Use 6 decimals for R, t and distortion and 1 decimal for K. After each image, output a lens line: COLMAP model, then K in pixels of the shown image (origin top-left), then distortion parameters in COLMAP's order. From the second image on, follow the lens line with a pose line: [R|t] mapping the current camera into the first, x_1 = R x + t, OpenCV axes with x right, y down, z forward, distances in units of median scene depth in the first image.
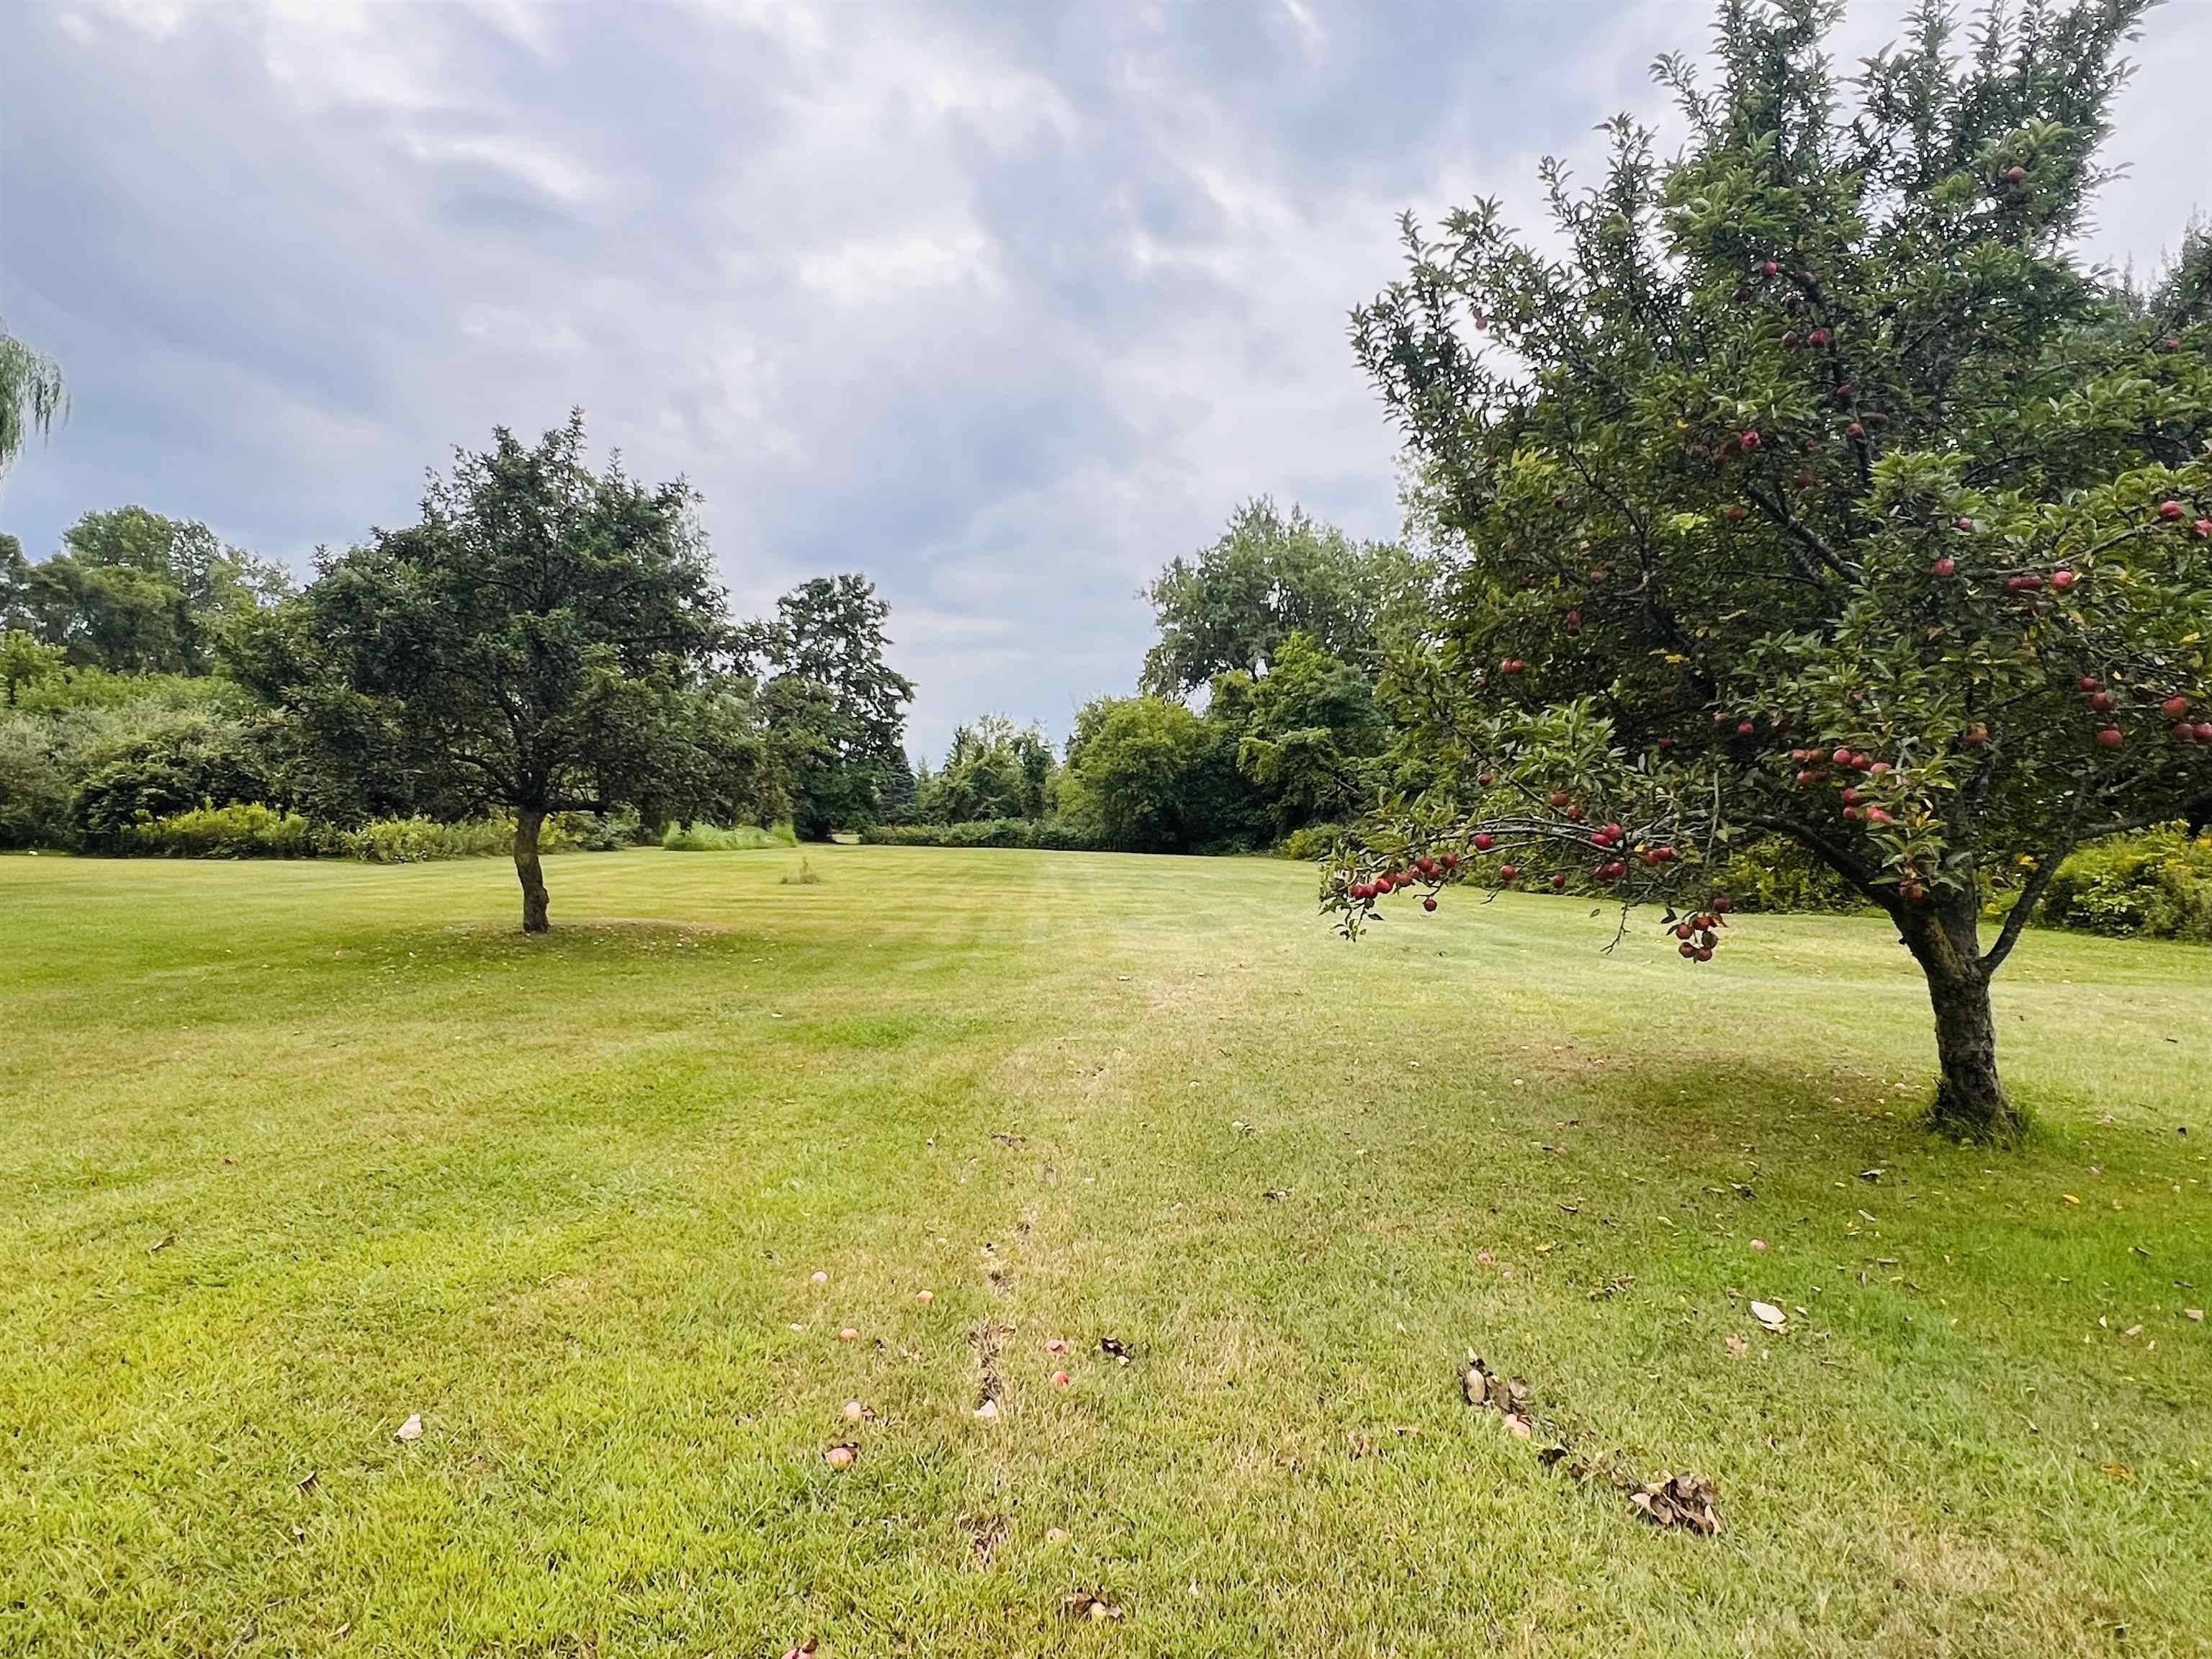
lens RADIAL K [[1287.1, 0, 1105.7], [0, 1287.1, 826.2], [0, 0, 1]] dist [-0.001091, -0.000061]
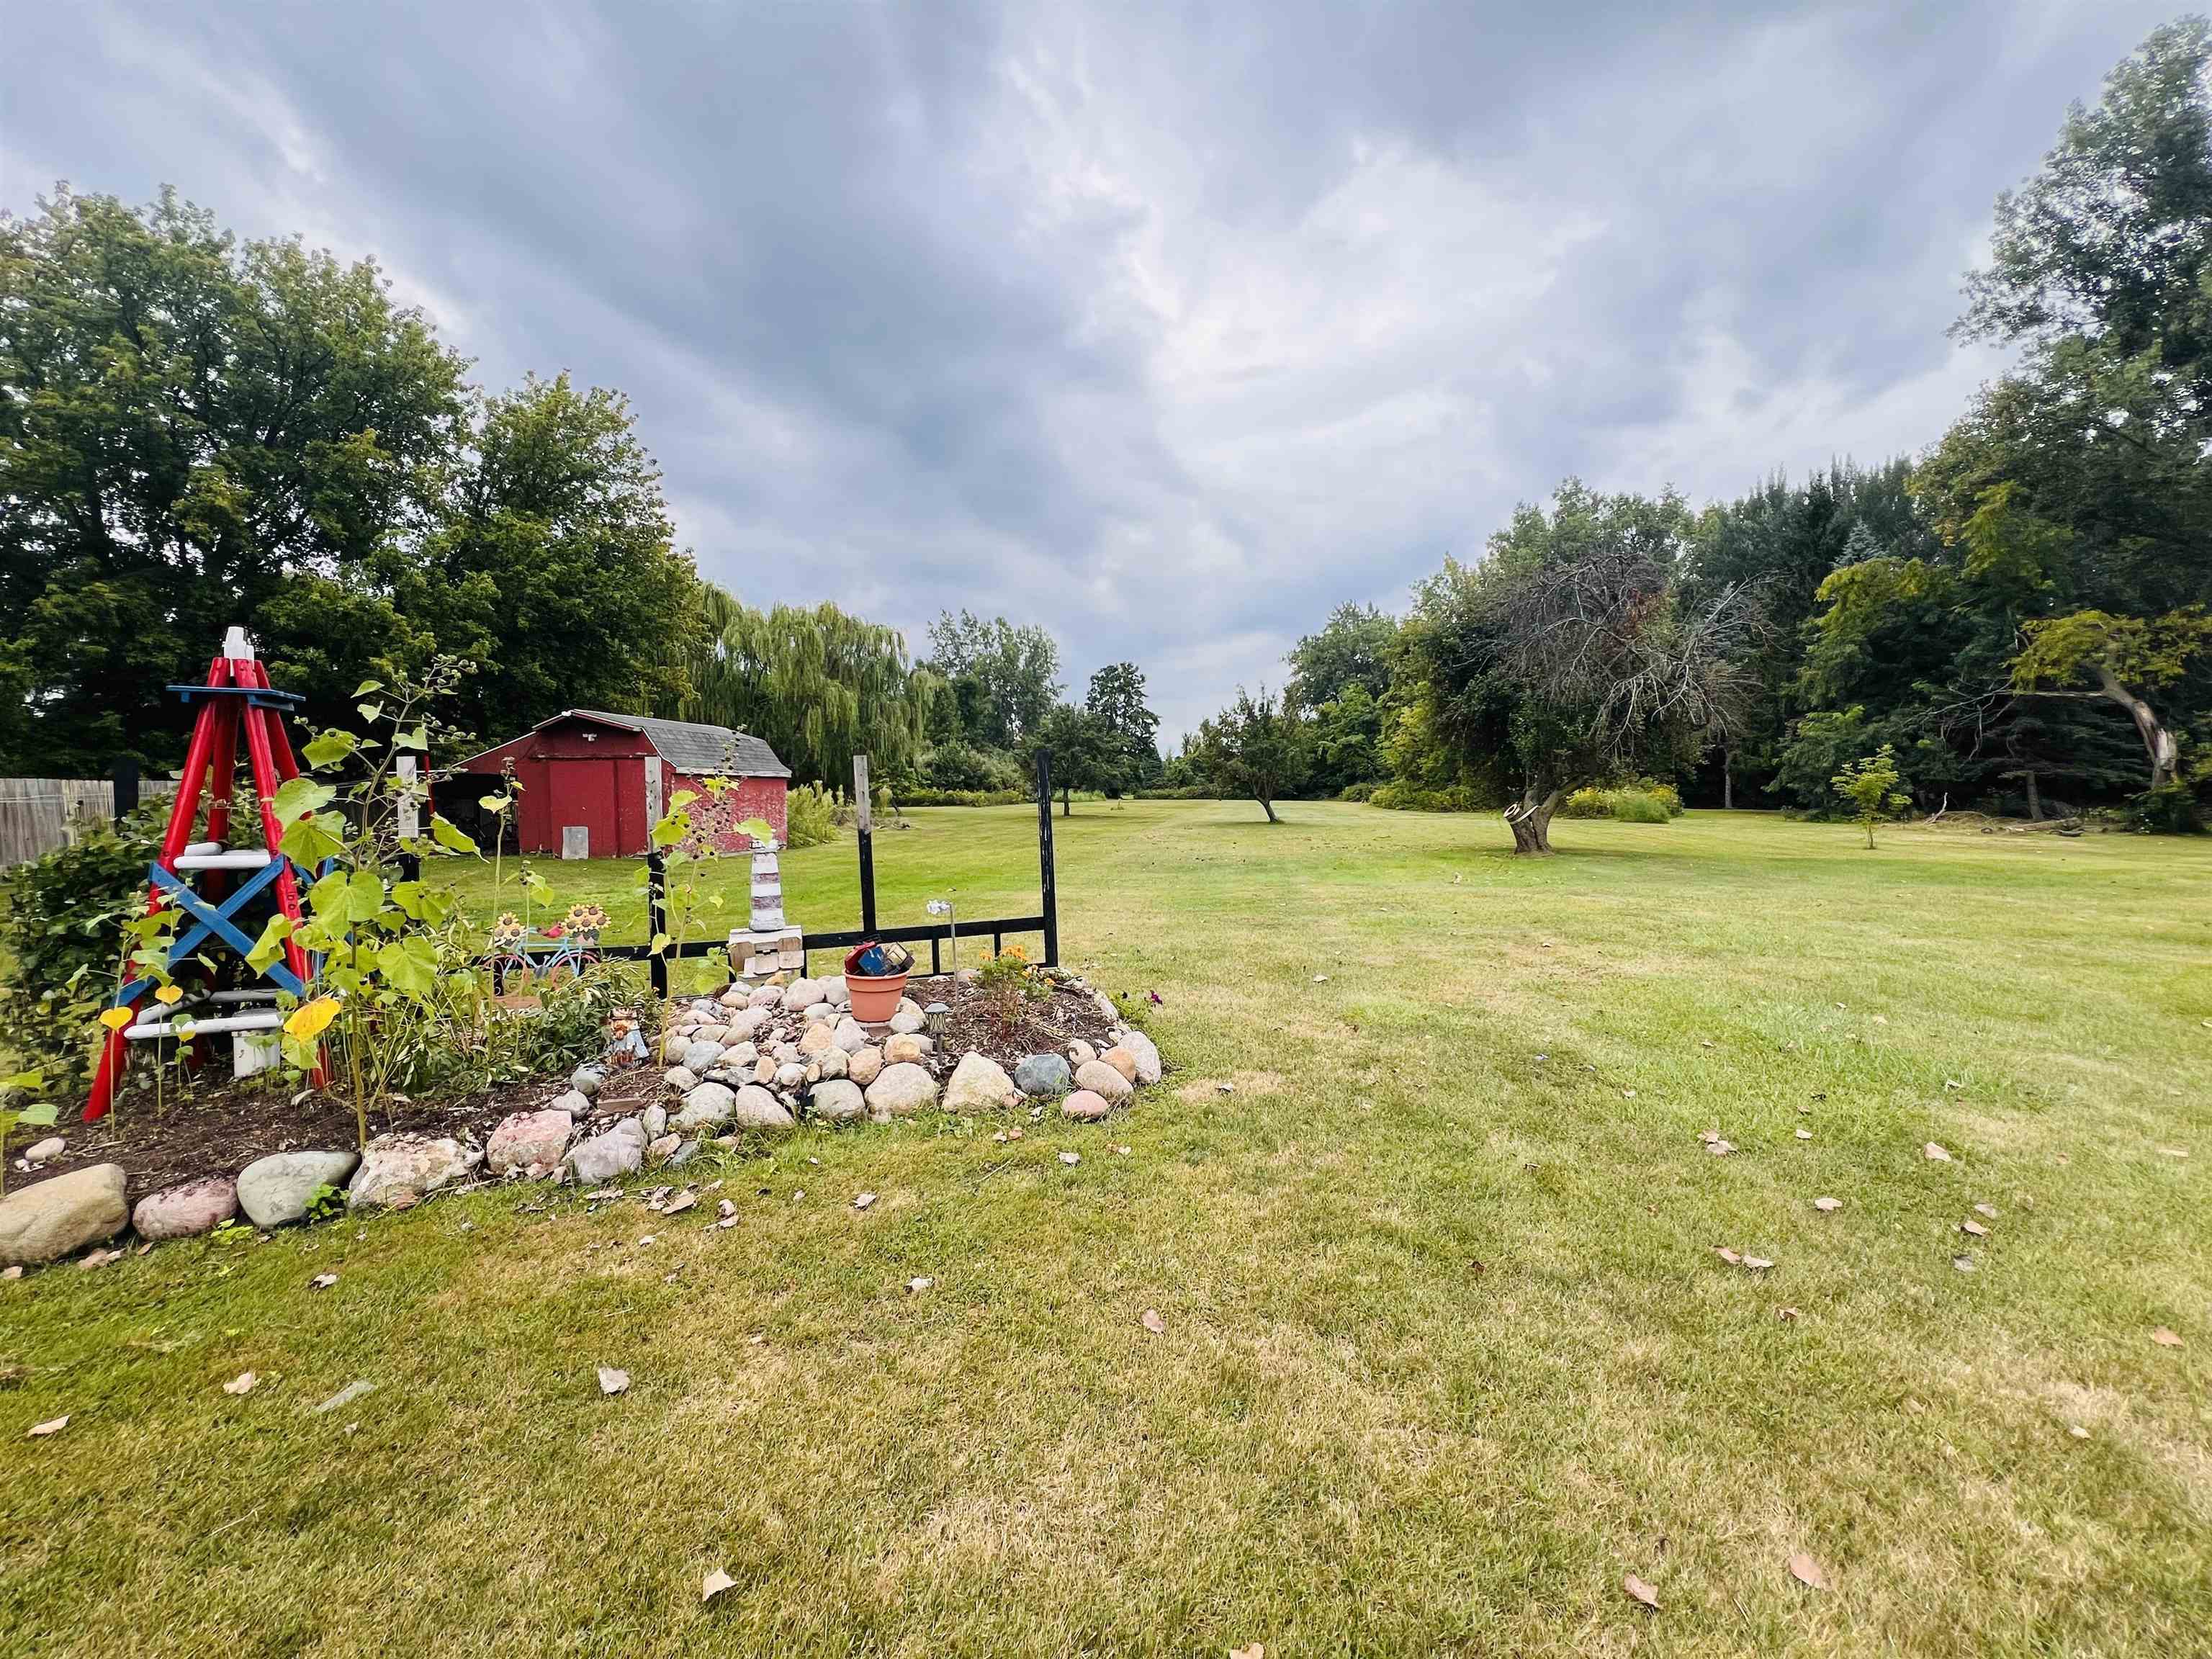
lens RADIAL K [[1322.9, 0, 1111.7], [0, 1322.9, 836.0], [0, 0, 1]] dist [0.272031, -0.000001]
pose [[0.979905, -0.019907, -0.198469, 0.178897], [0.027348, 0.999019, 0.034823, -0.002144], [0.197581, -0.039551, 0.979488, -1.009935]]
